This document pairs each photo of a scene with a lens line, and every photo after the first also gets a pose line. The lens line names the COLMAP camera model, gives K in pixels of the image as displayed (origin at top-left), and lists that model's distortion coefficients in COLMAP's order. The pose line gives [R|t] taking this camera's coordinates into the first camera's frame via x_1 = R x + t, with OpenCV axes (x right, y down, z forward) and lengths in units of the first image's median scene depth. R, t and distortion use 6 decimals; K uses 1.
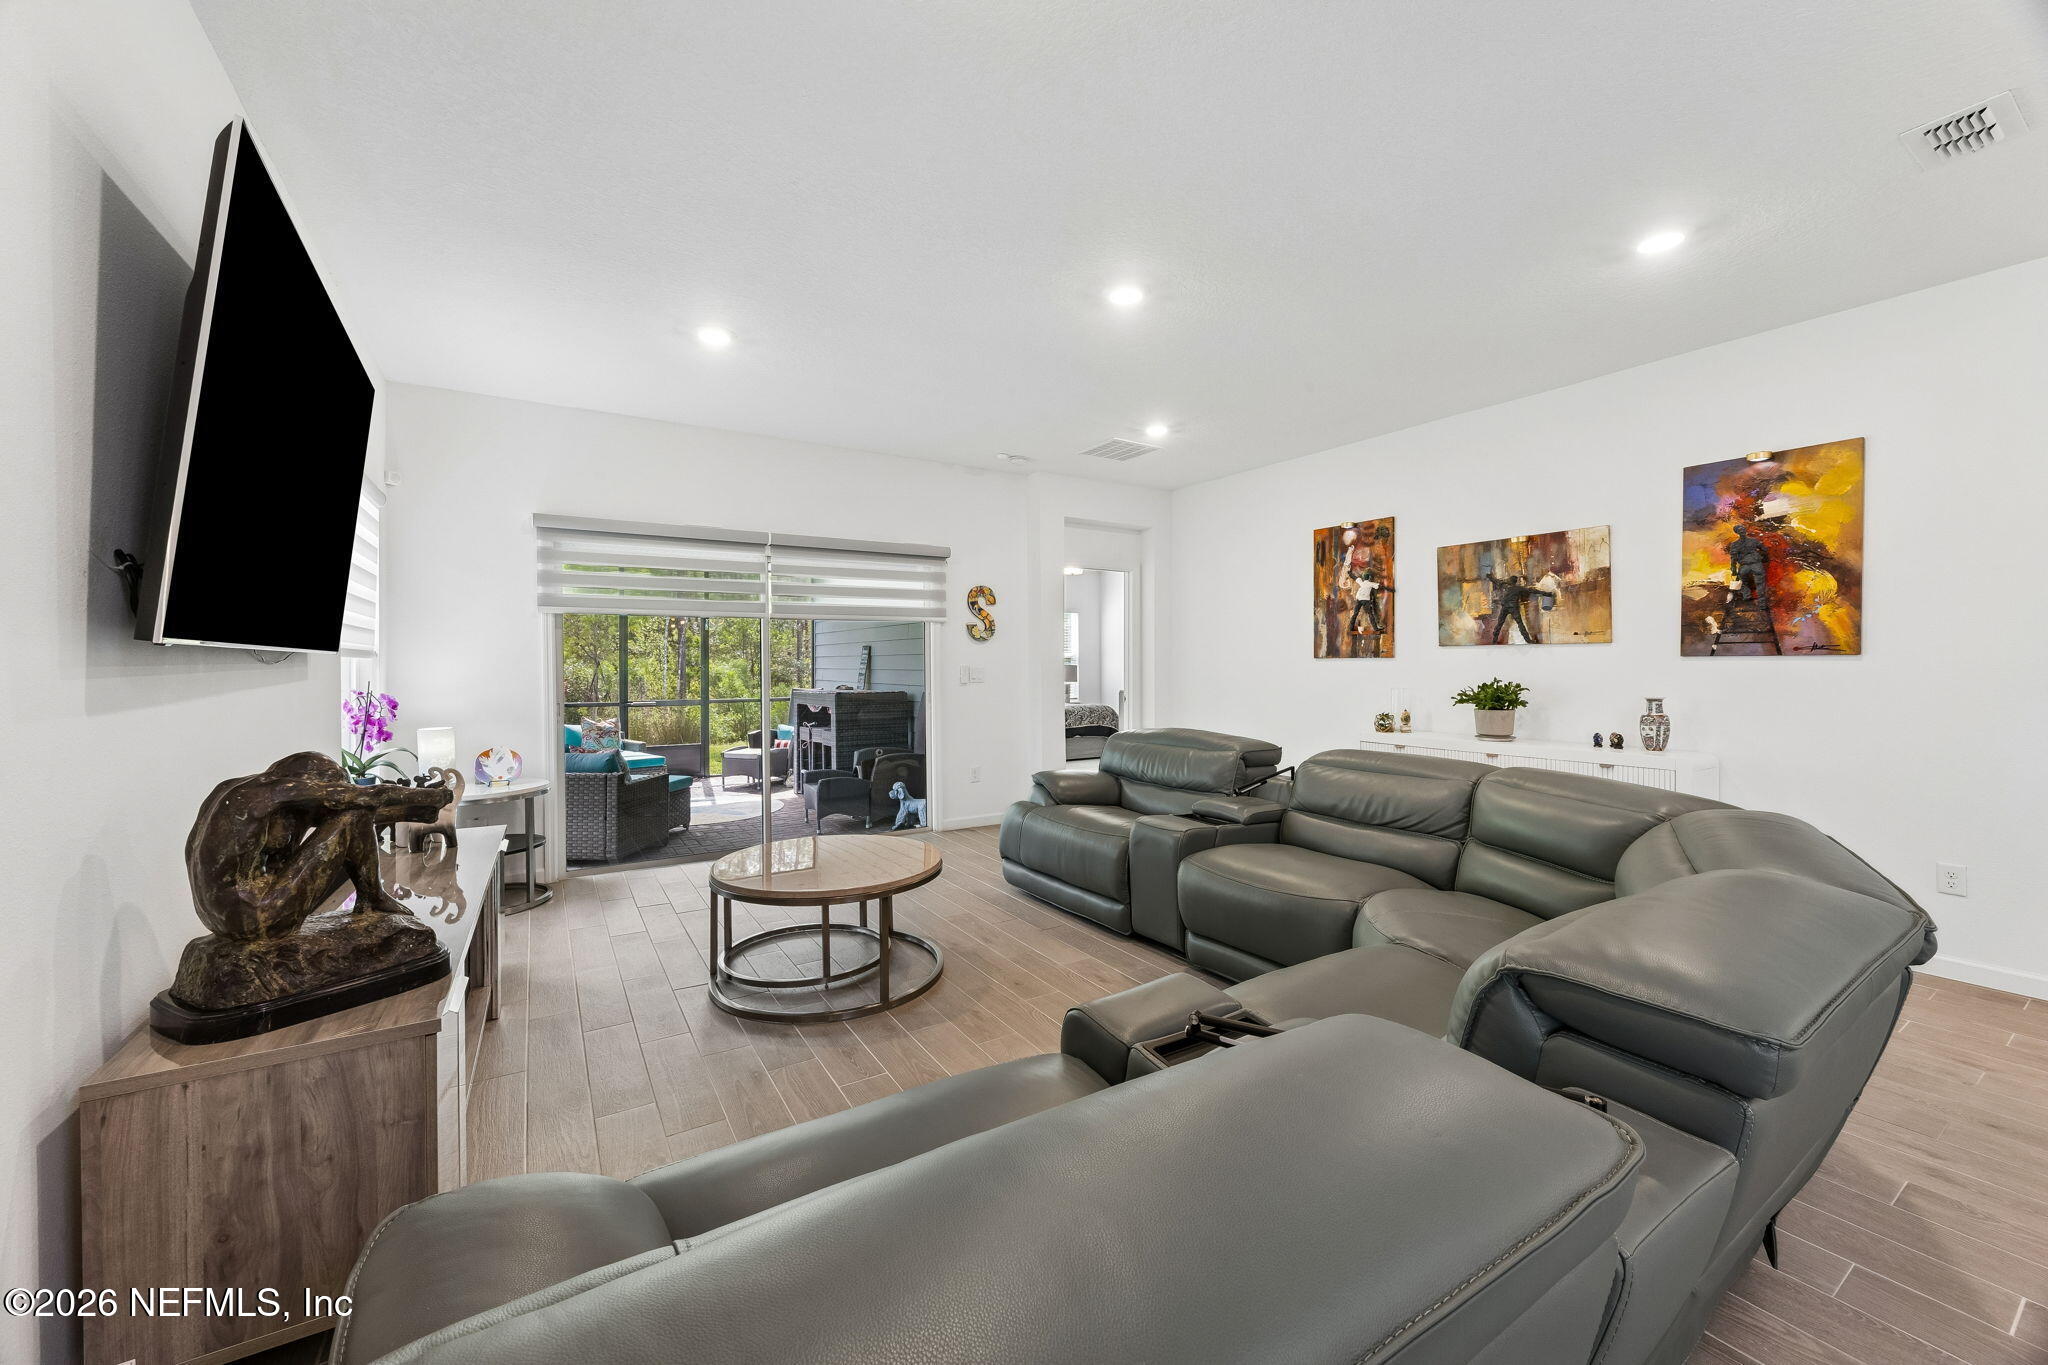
lens RADIAL K [[783.5, 0, 1027.7], [0, 783.5, 676.8], [0, 0, 1]] dist [-0.000666, 0.000213]
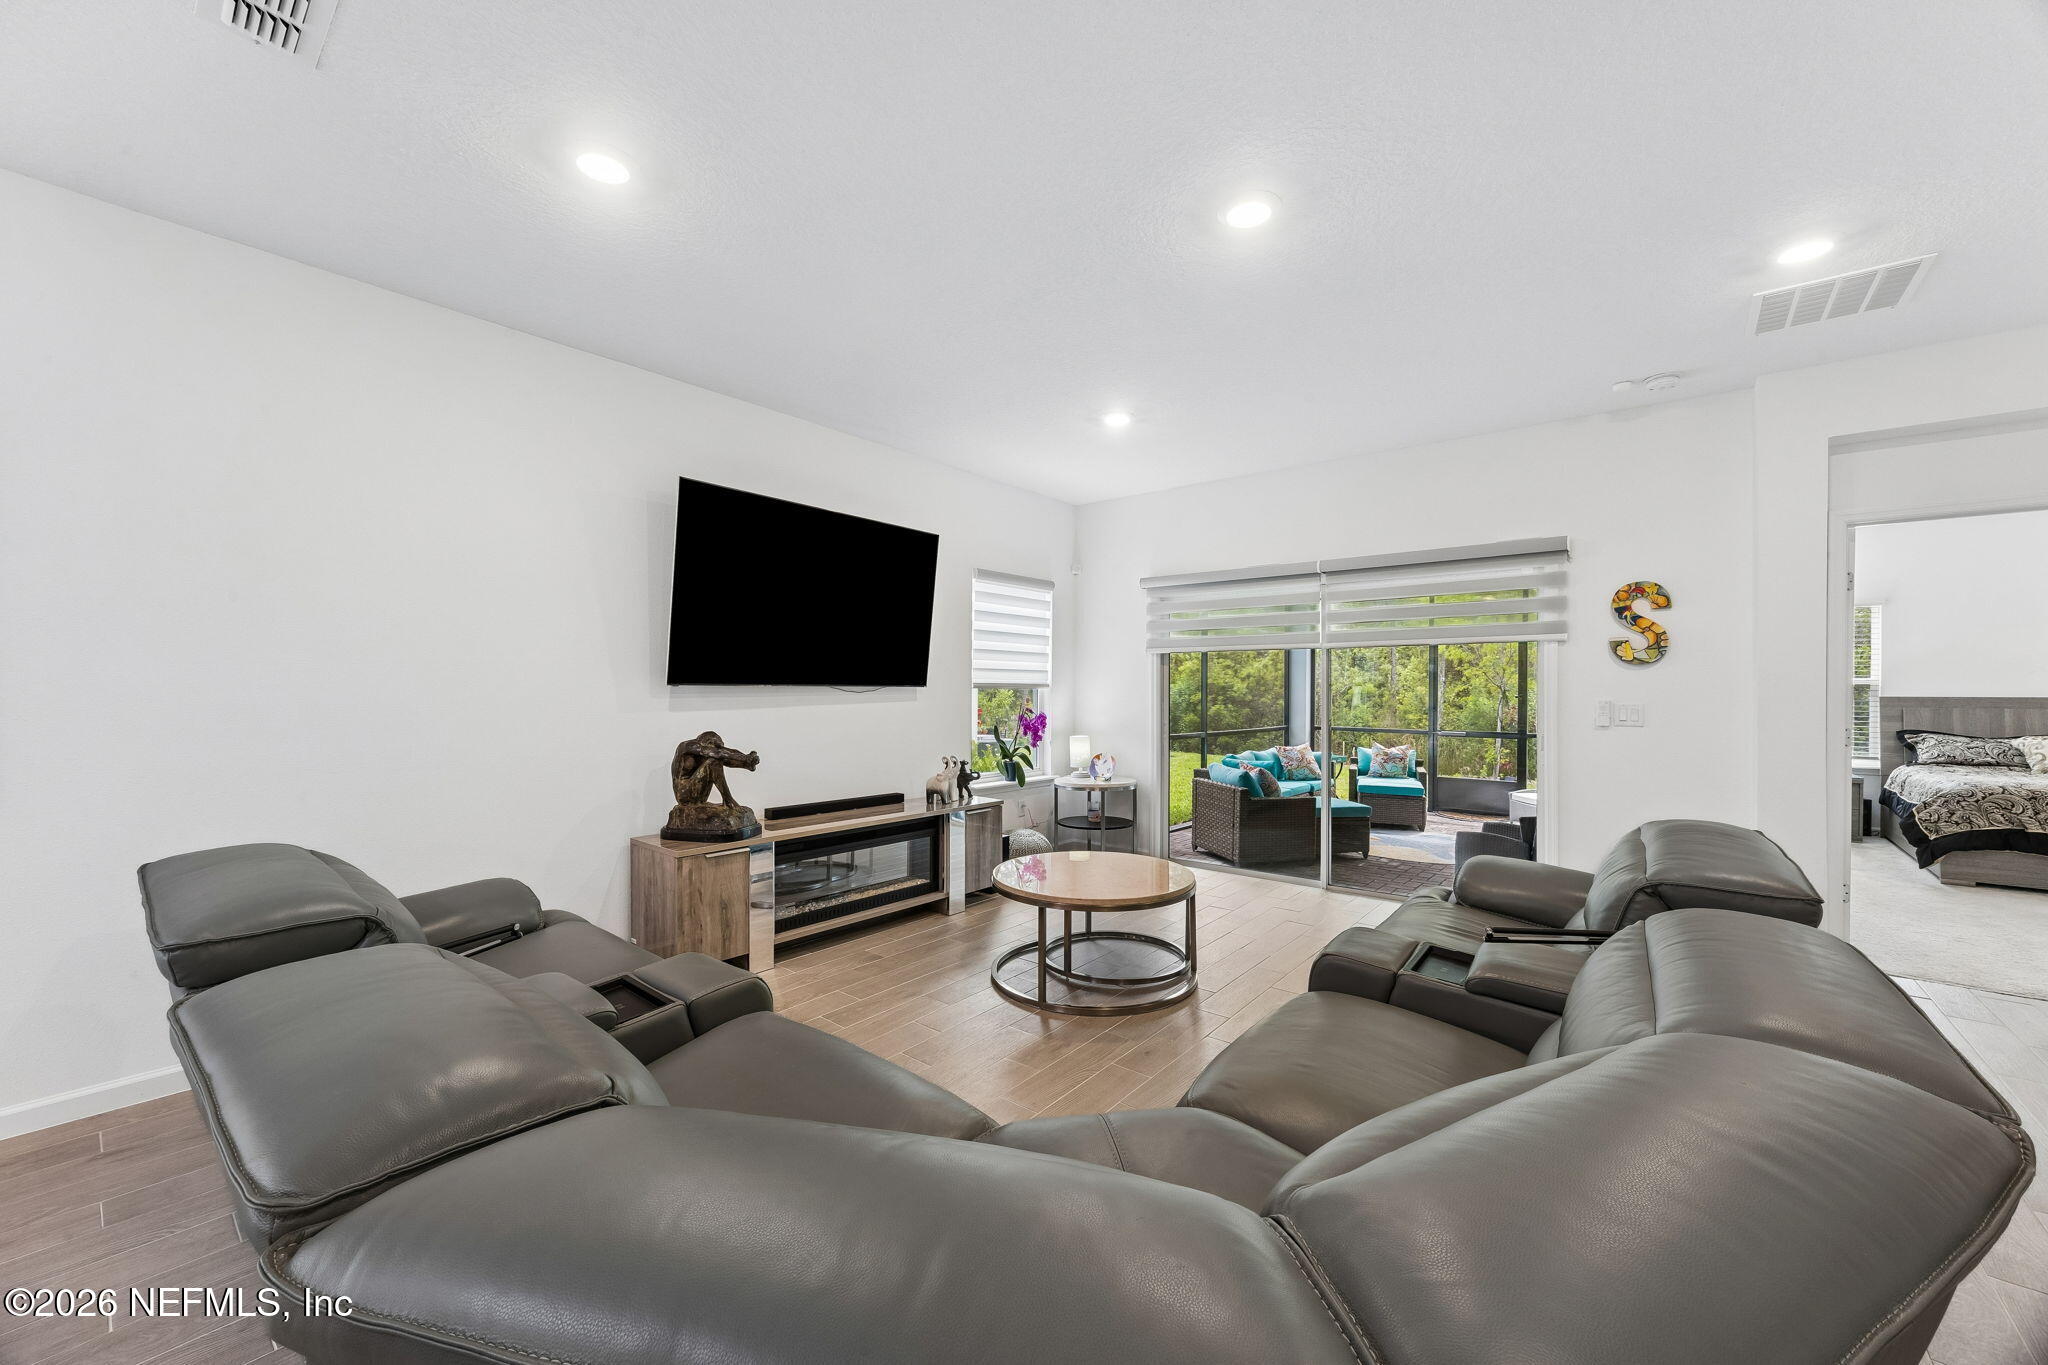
lens RADIAL K [[783.5, 0, 1027.7], [0, 783.5, 676.8], [0, 0, 1]] dist [-0.000666, 0.000213]
pose [[0.315622, -0.009113, -0.948841, 0.557031], [-0.021915, 0.999617, -0.016891, -0.016481], [0.948632, 0.026125, 0.315302, 0.400376]]
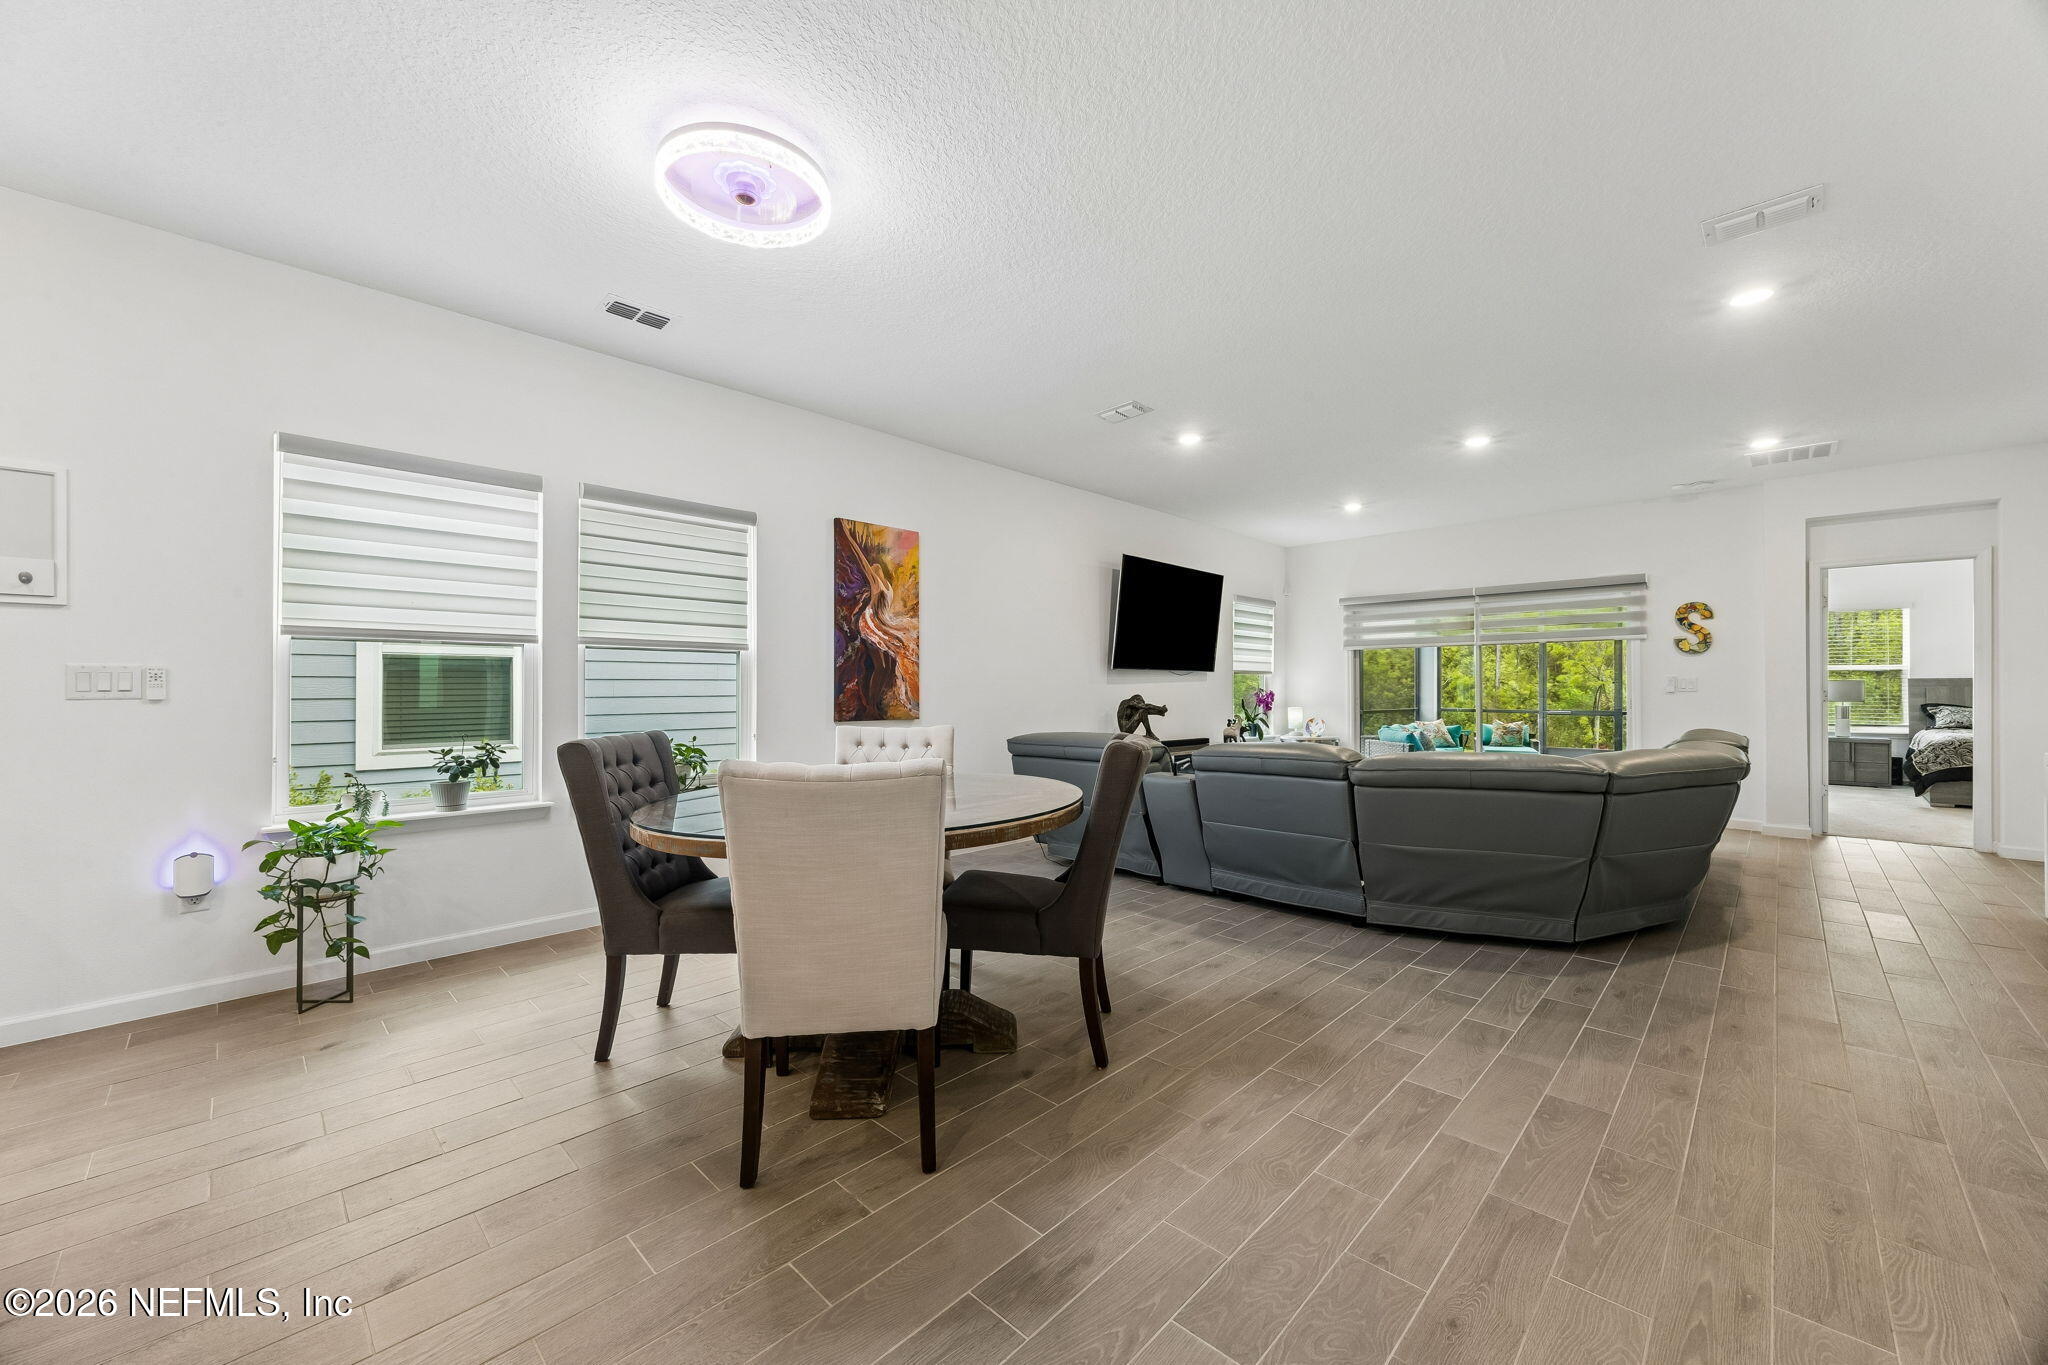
lens RADIAL K [[783.5, 0, 1027.7], [0, 783.5, 676.8], [0, 0, 1]] dist [-0.000666, 0.000213]
pose [[0.234183, -0.011242, -0.972127, 1.052792], [-0.017443, 0.999724, -0.015763, 0.026992], [0.972036, 0.020648, 0.233922, -0.194852]]
